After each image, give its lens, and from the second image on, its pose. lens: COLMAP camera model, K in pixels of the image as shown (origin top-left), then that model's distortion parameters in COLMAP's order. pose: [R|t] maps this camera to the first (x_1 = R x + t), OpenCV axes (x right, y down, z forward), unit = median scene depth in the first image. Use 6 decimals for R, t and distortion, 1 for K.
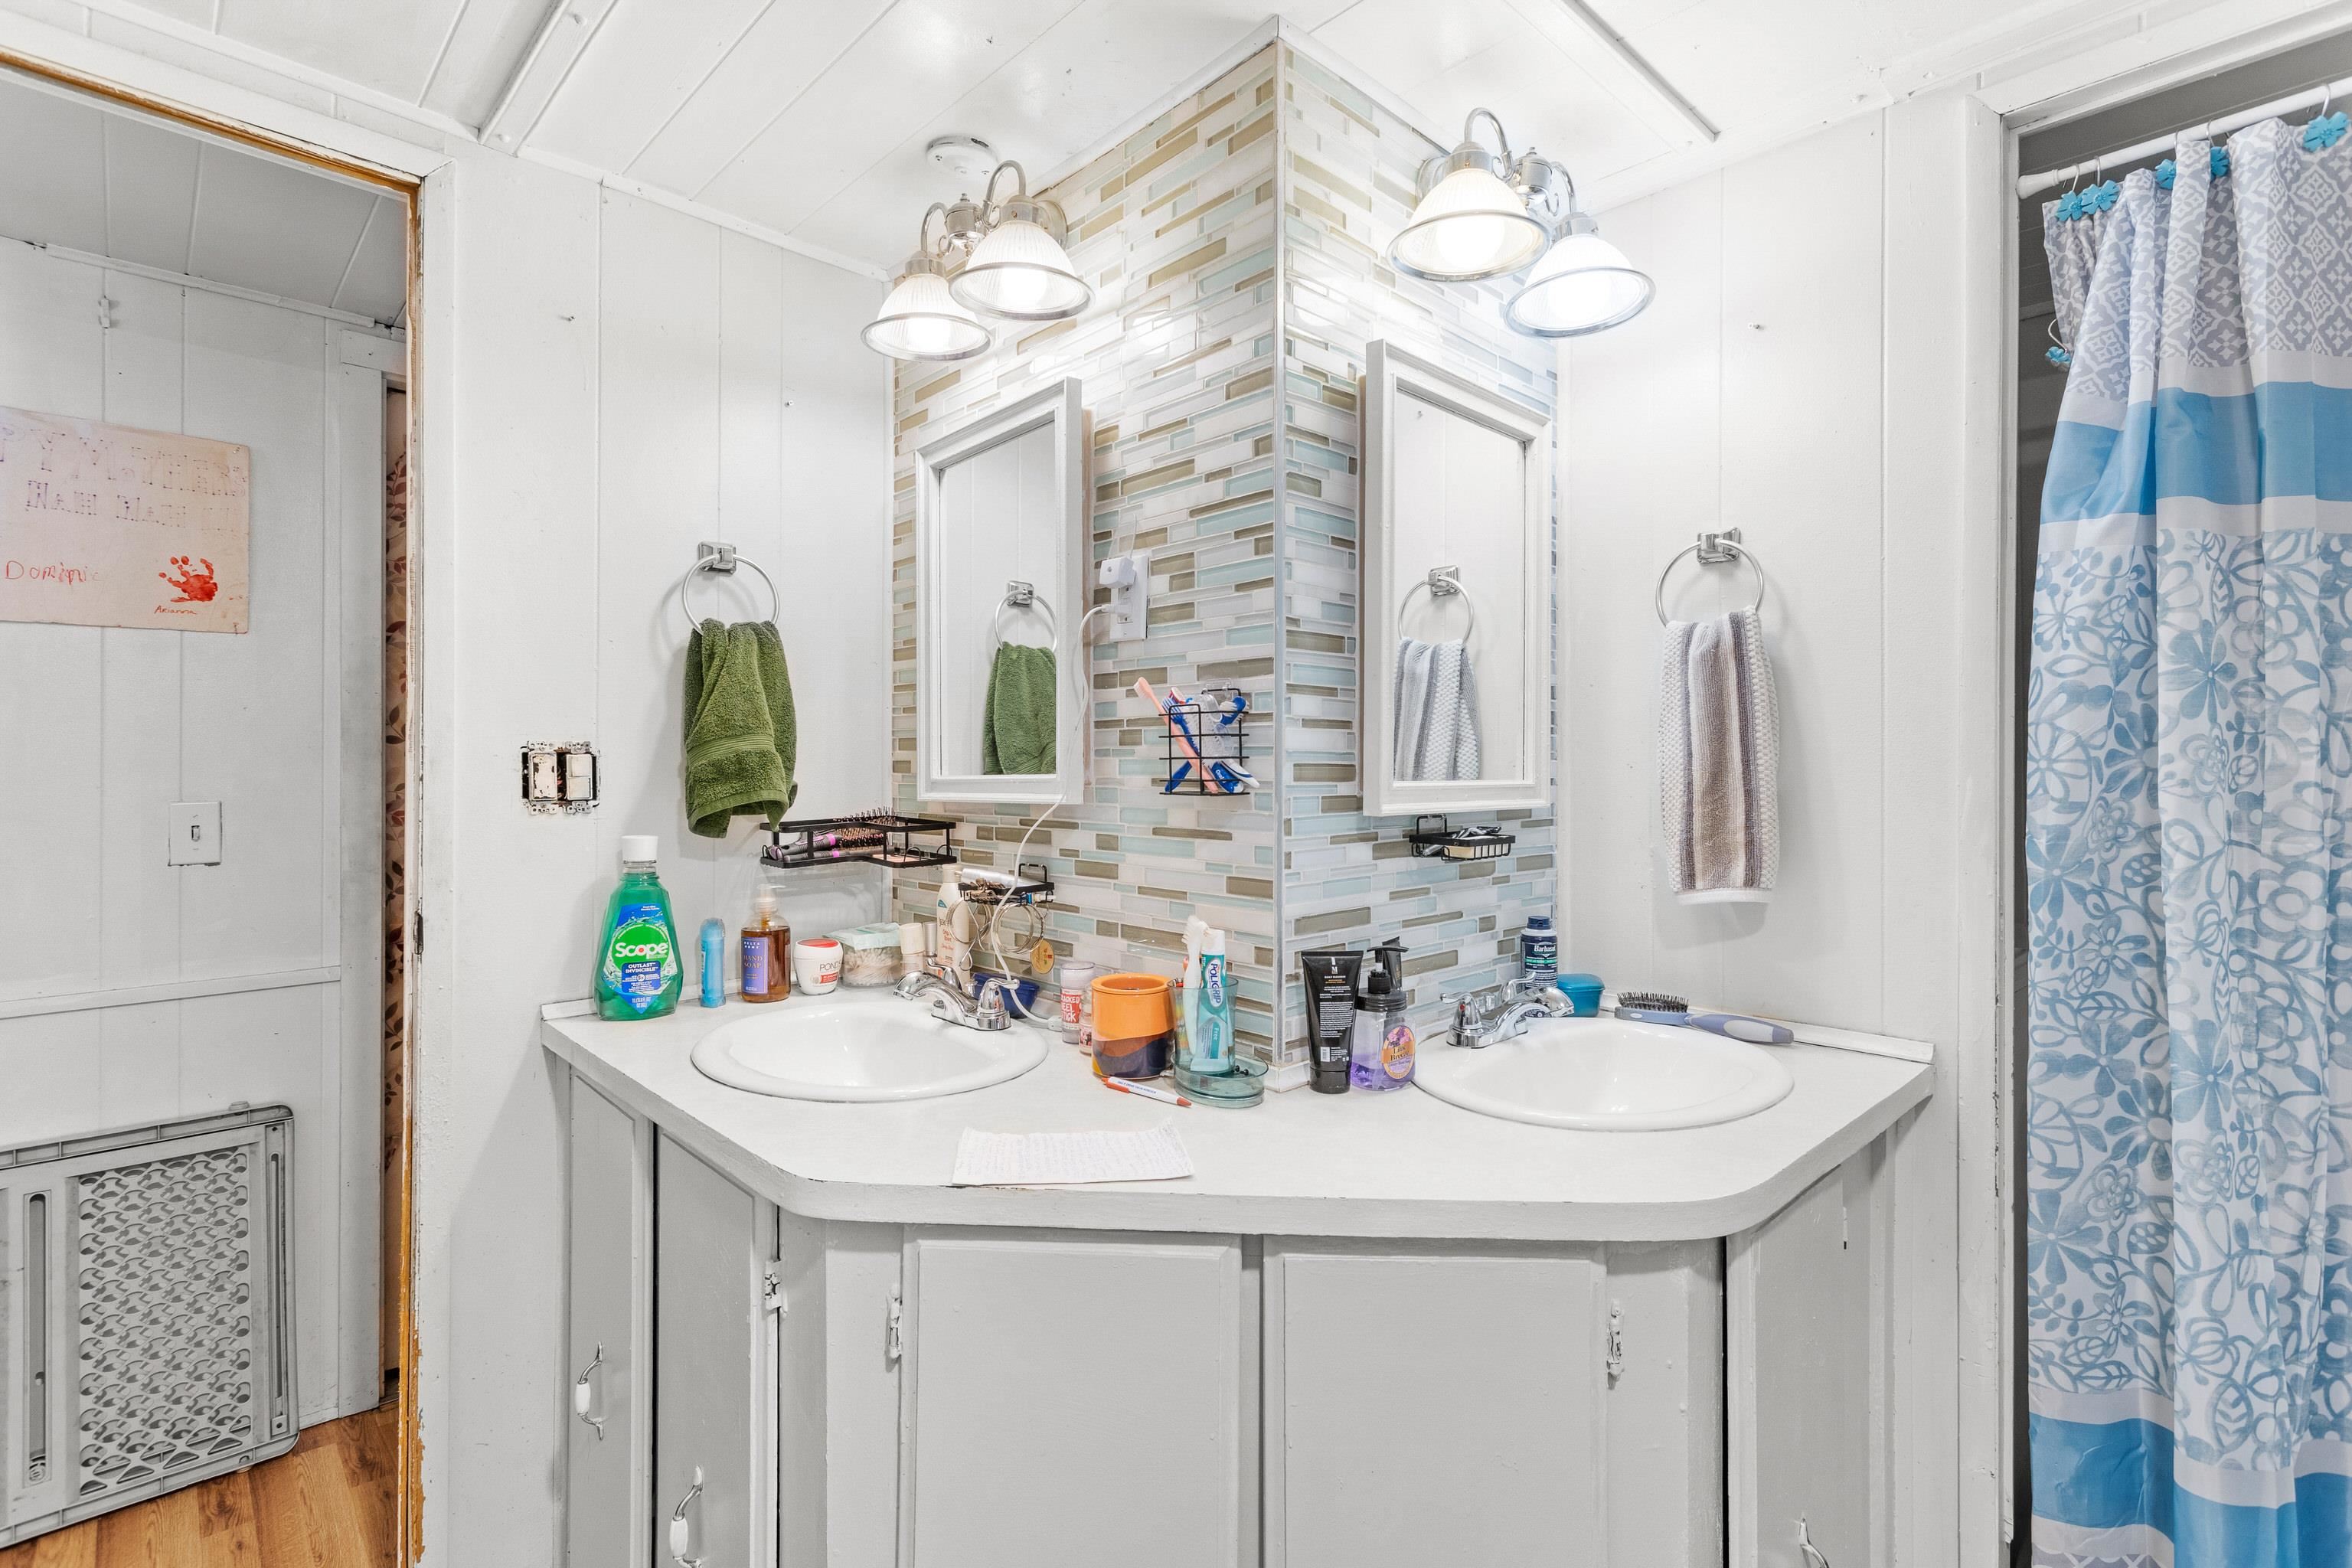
lens RADIAL K [[1110.5, 0, 1178.1], [0, 1110.5, 783.7], [0, 0, 1]] dist [-0.003085, 0.002542]
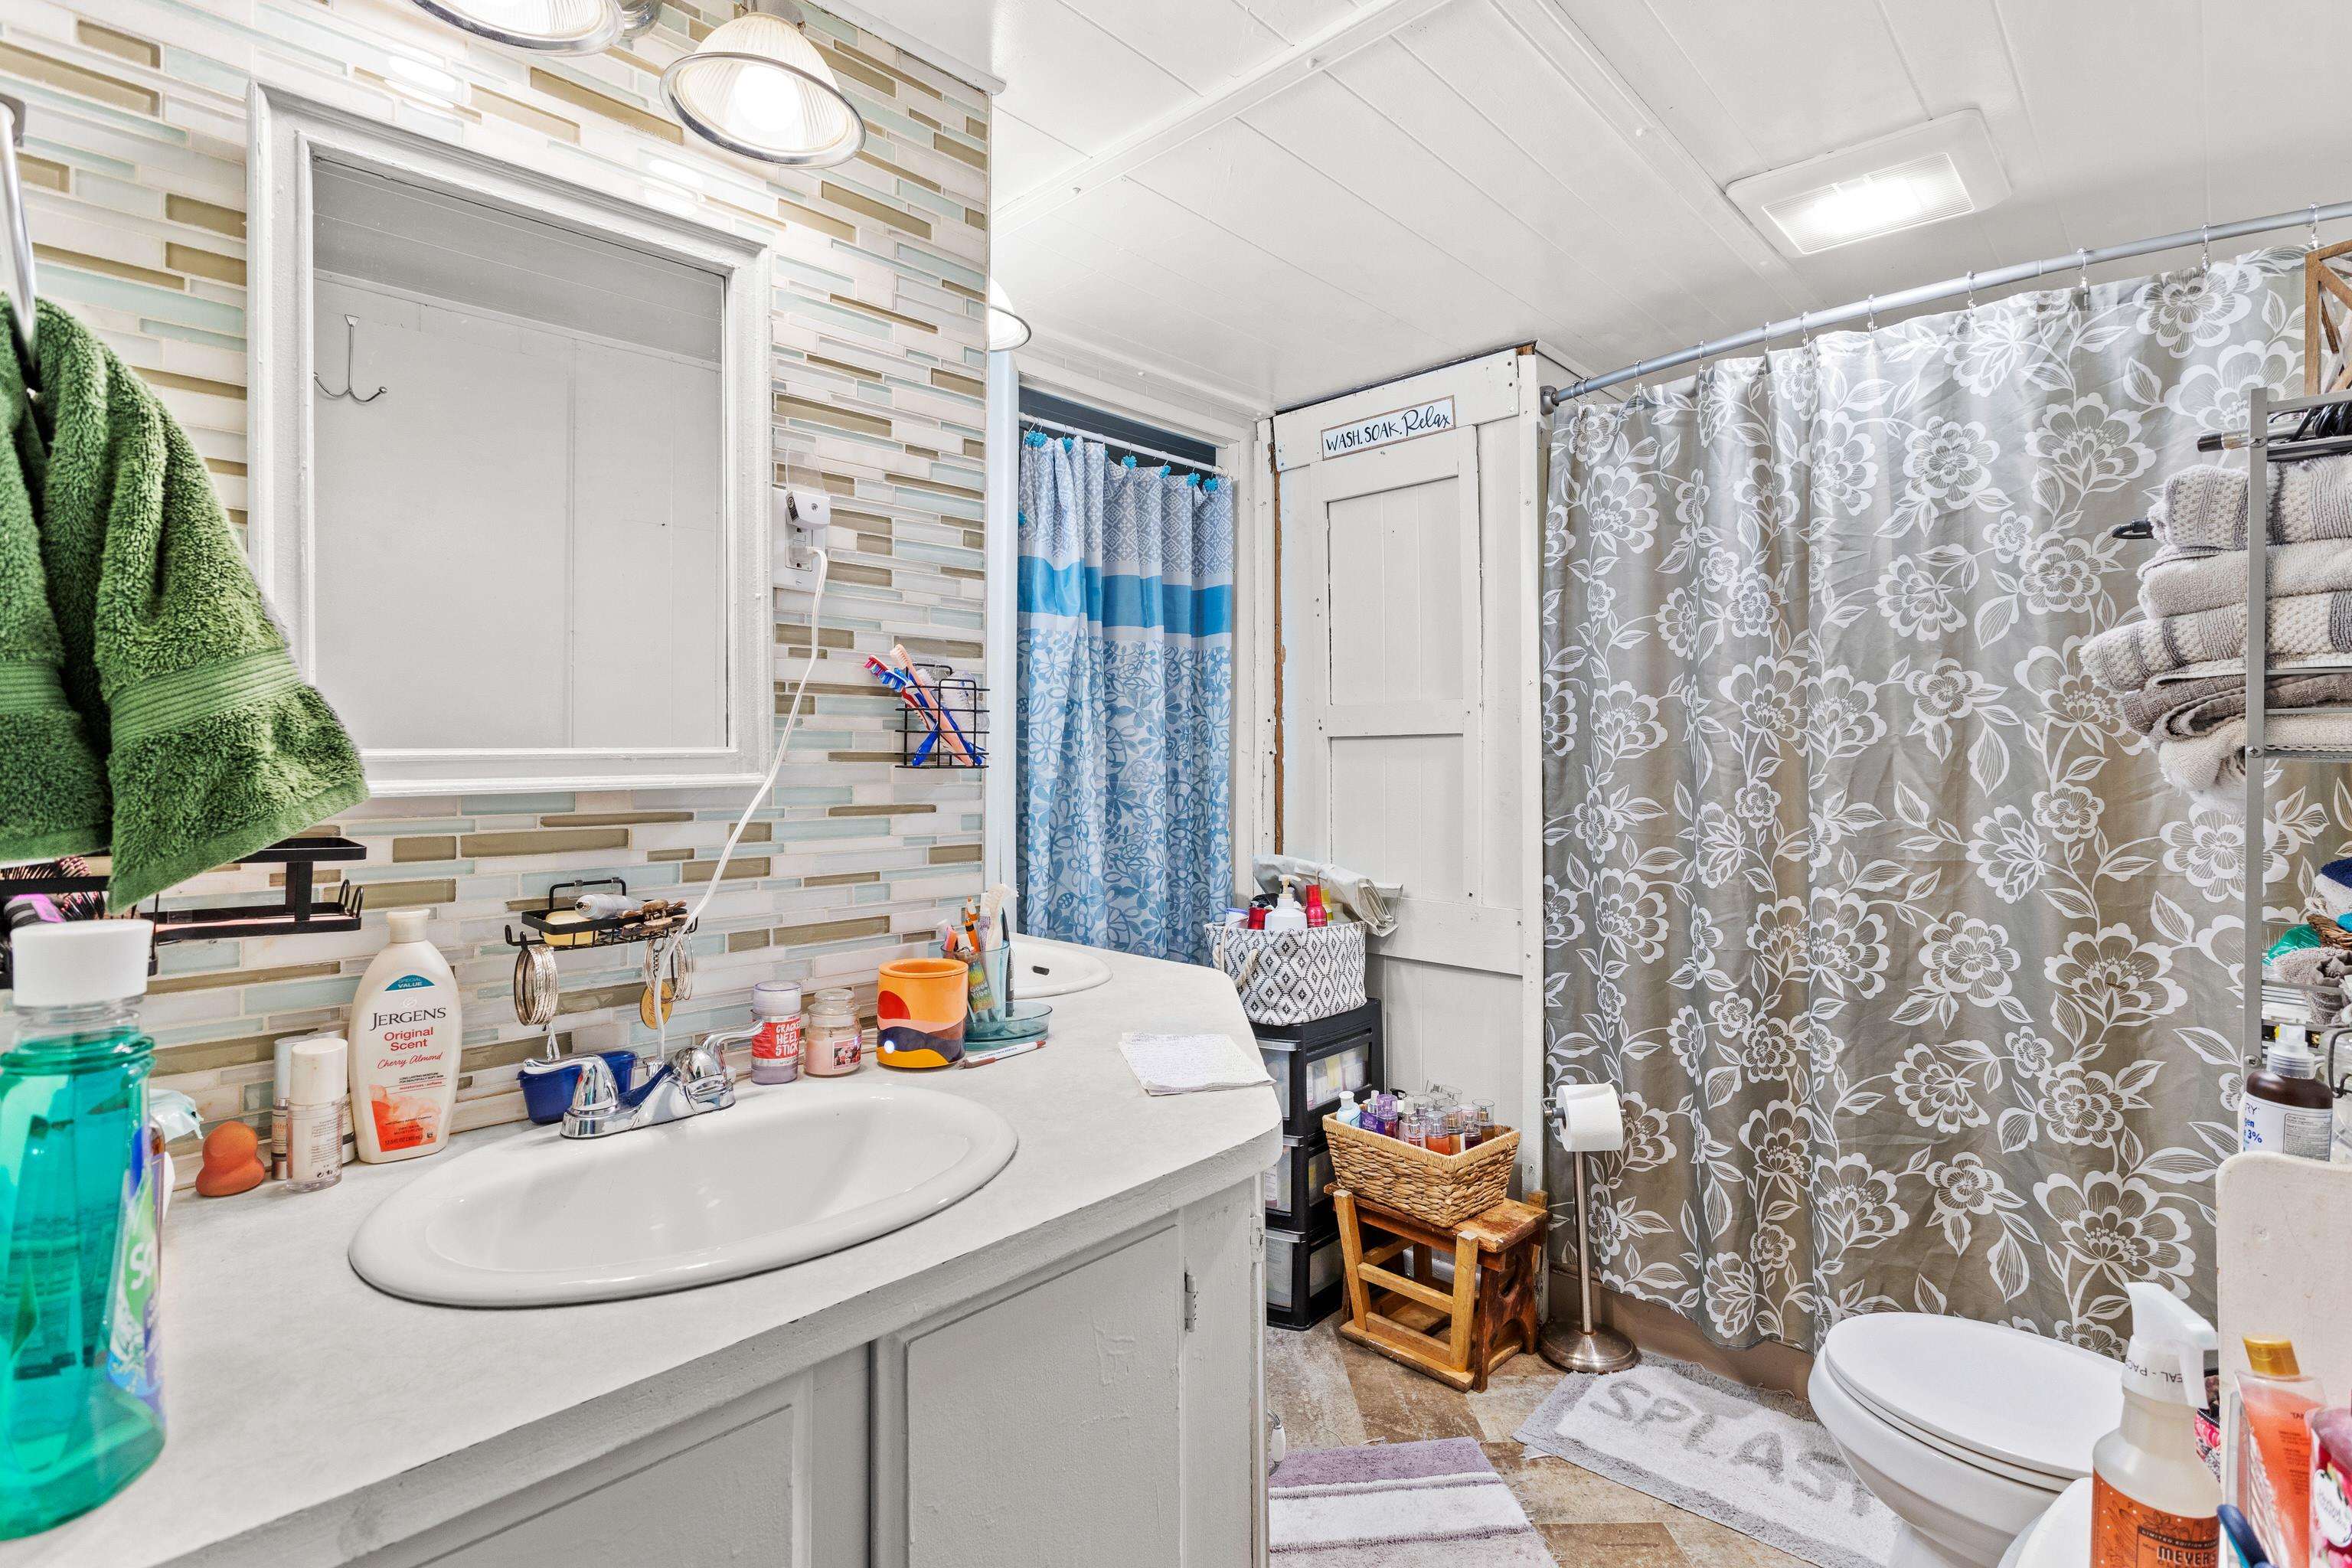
lens RADIAL K [[1110.5, 0, 1177.4], [0, 1110.5, 760.9], [0, 0, 1]] dist [-0.003085, 0.002542]
pose [[-0.042833, -0.006610, 0.999060, -0.965320], [0.008582, 0.999939, 0.006984, -0.002120], [-0.999045, 0.008873, -0.042774, 0.796911]]
